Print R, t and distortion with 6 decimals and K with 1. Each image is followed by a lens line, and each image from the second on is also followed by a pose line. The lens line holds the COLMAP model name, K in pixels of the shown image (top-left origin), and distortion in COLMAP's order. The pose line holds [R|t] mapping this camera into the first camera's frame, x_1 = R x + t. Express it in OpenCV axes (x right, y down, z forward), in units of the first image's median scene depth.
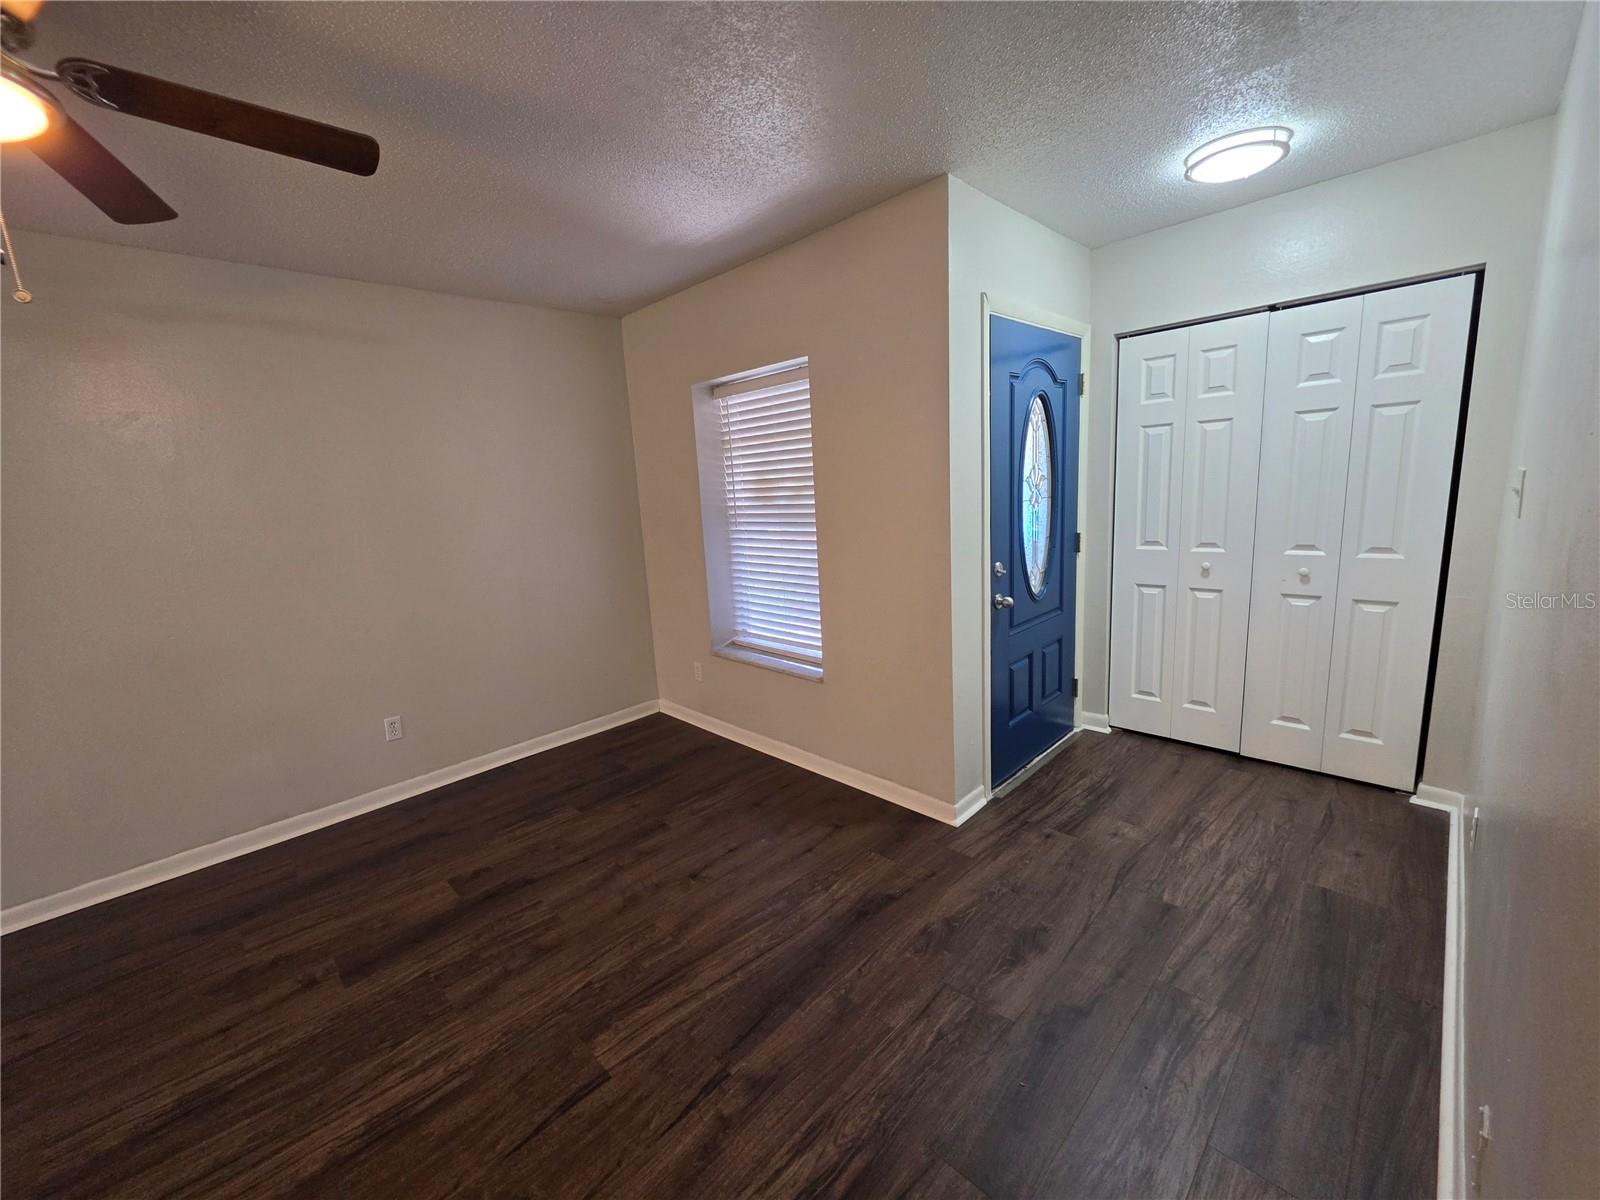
lens RADIAL K [[642.5, 0, 785.0], [0, 642.5, 597.9], [0, 0, 1]] dist [-0.001078, -0.000165]
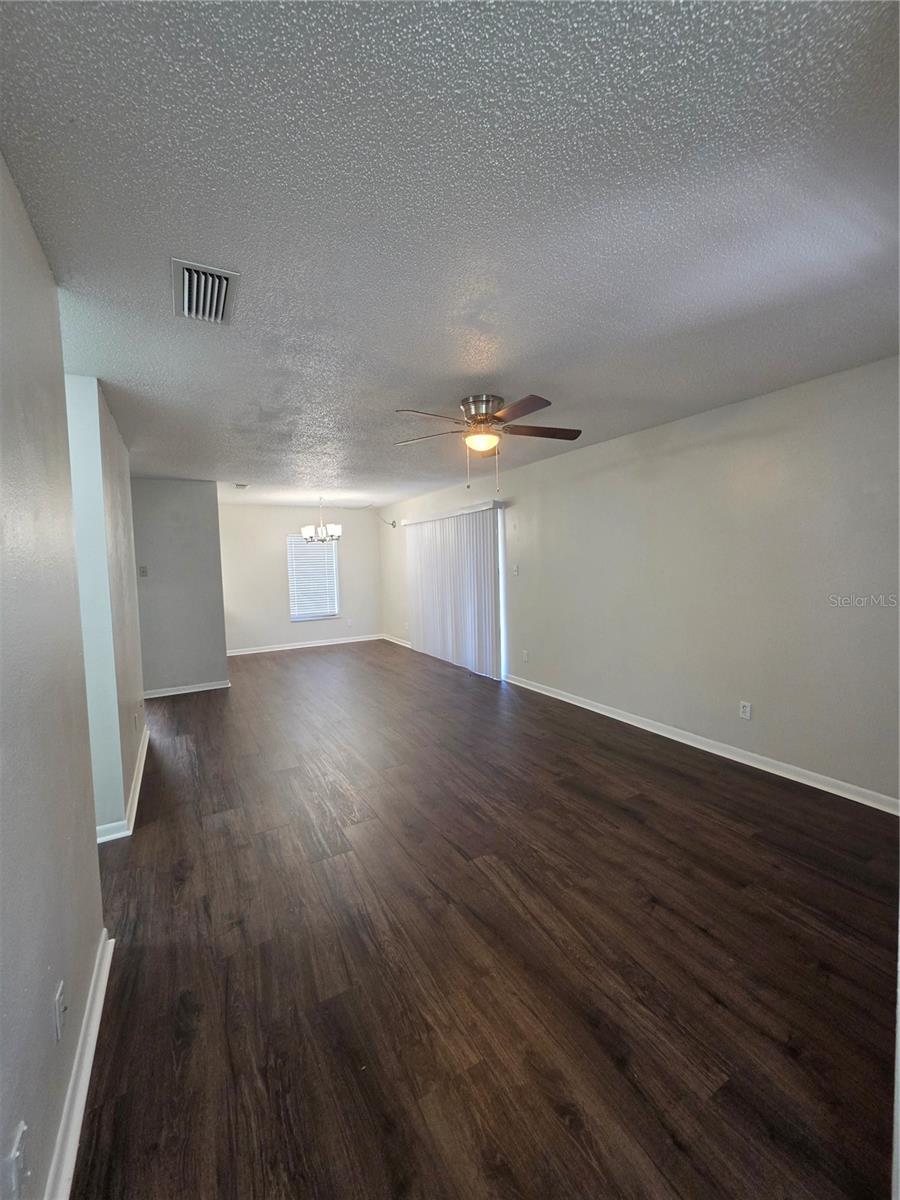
lens RADIAL K [[481.9, 0, 448.3], [0, 481.9, 589.4], [0, 0, 1]] dist [-0.001078, -0.000165]
pose [[-0.255957, 0.129067, -0.958033, 0.619822], [-0.128543, 0.977702, 0.166059, -0.171209], [0.958104, 0.165652, -0.233659, 0.695813]]
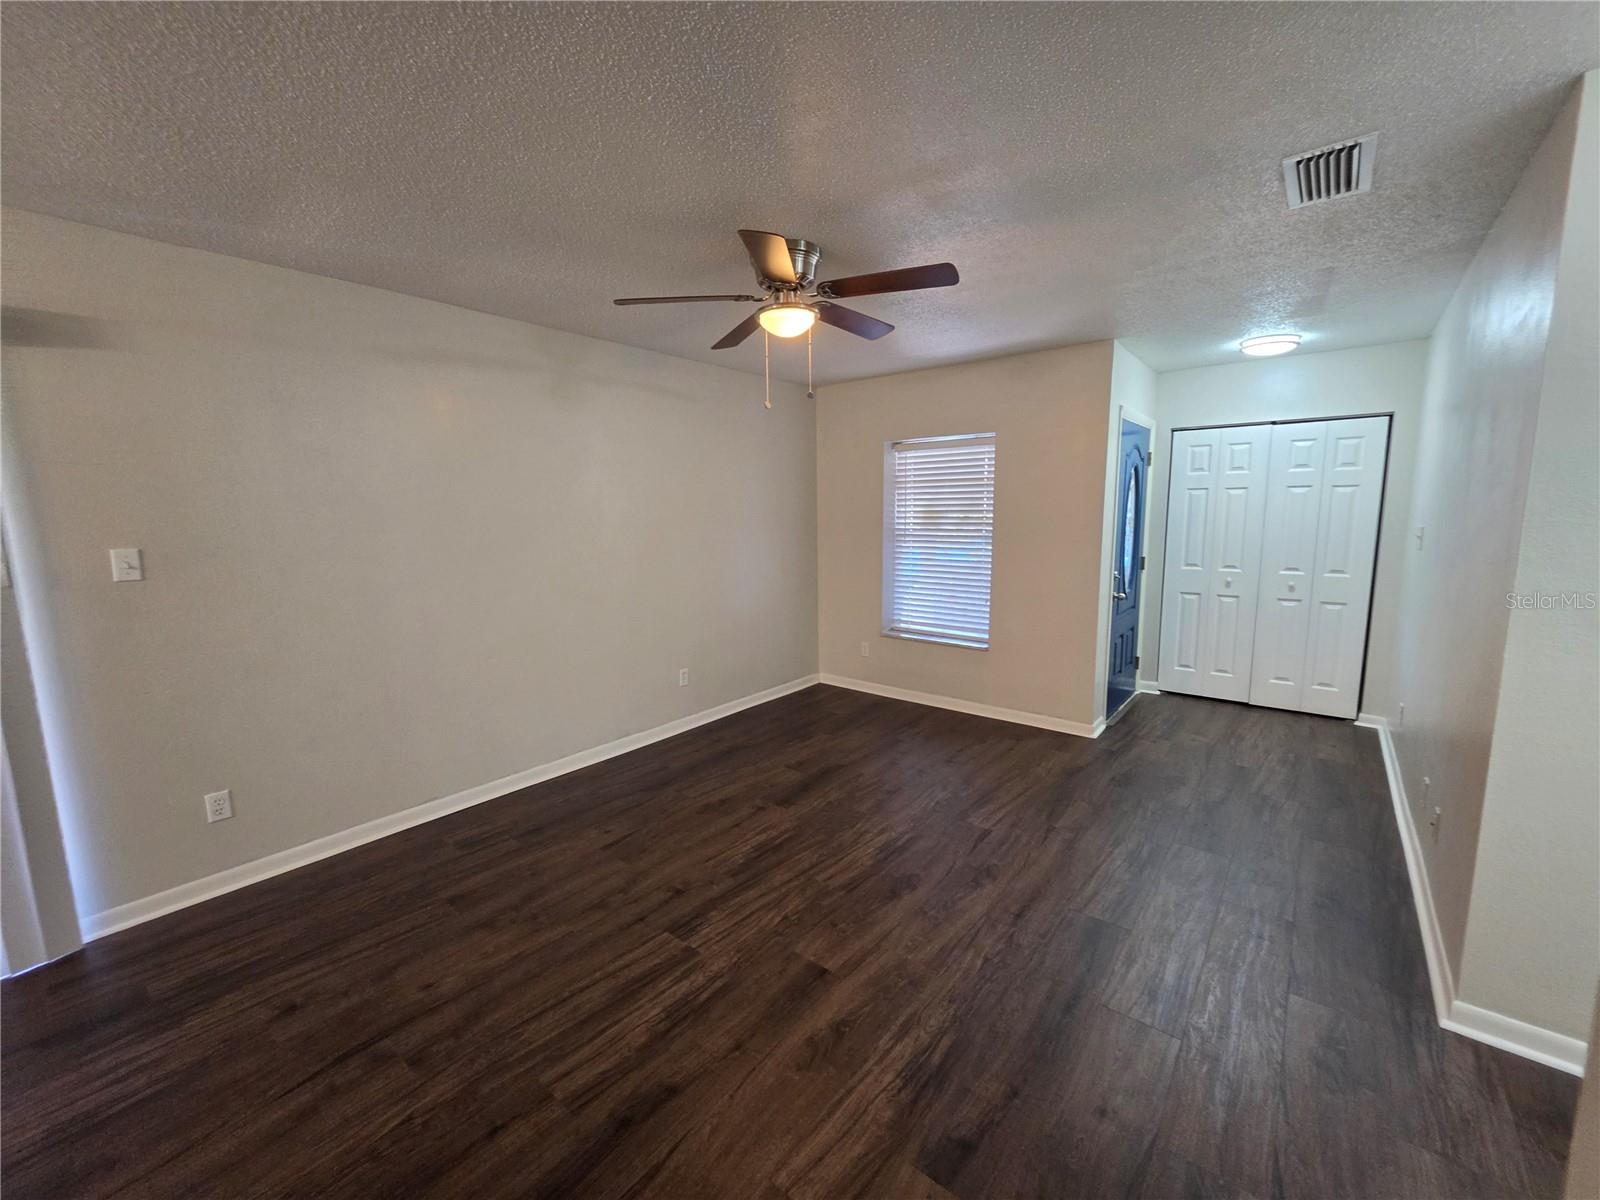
lens RADIAL K [[652.4, 0, 773.7], [0, 652.4, 601.2], [0, 0, 1]] dist [-0.009735, 0.000304]
pose [[0.994084, 0.033072, 0.103457, -0.677074], [-0.028620, 0.998612, -0.044226, 0.114644], [-0.104776, 0.041003, 0.993650, -0.498492]]
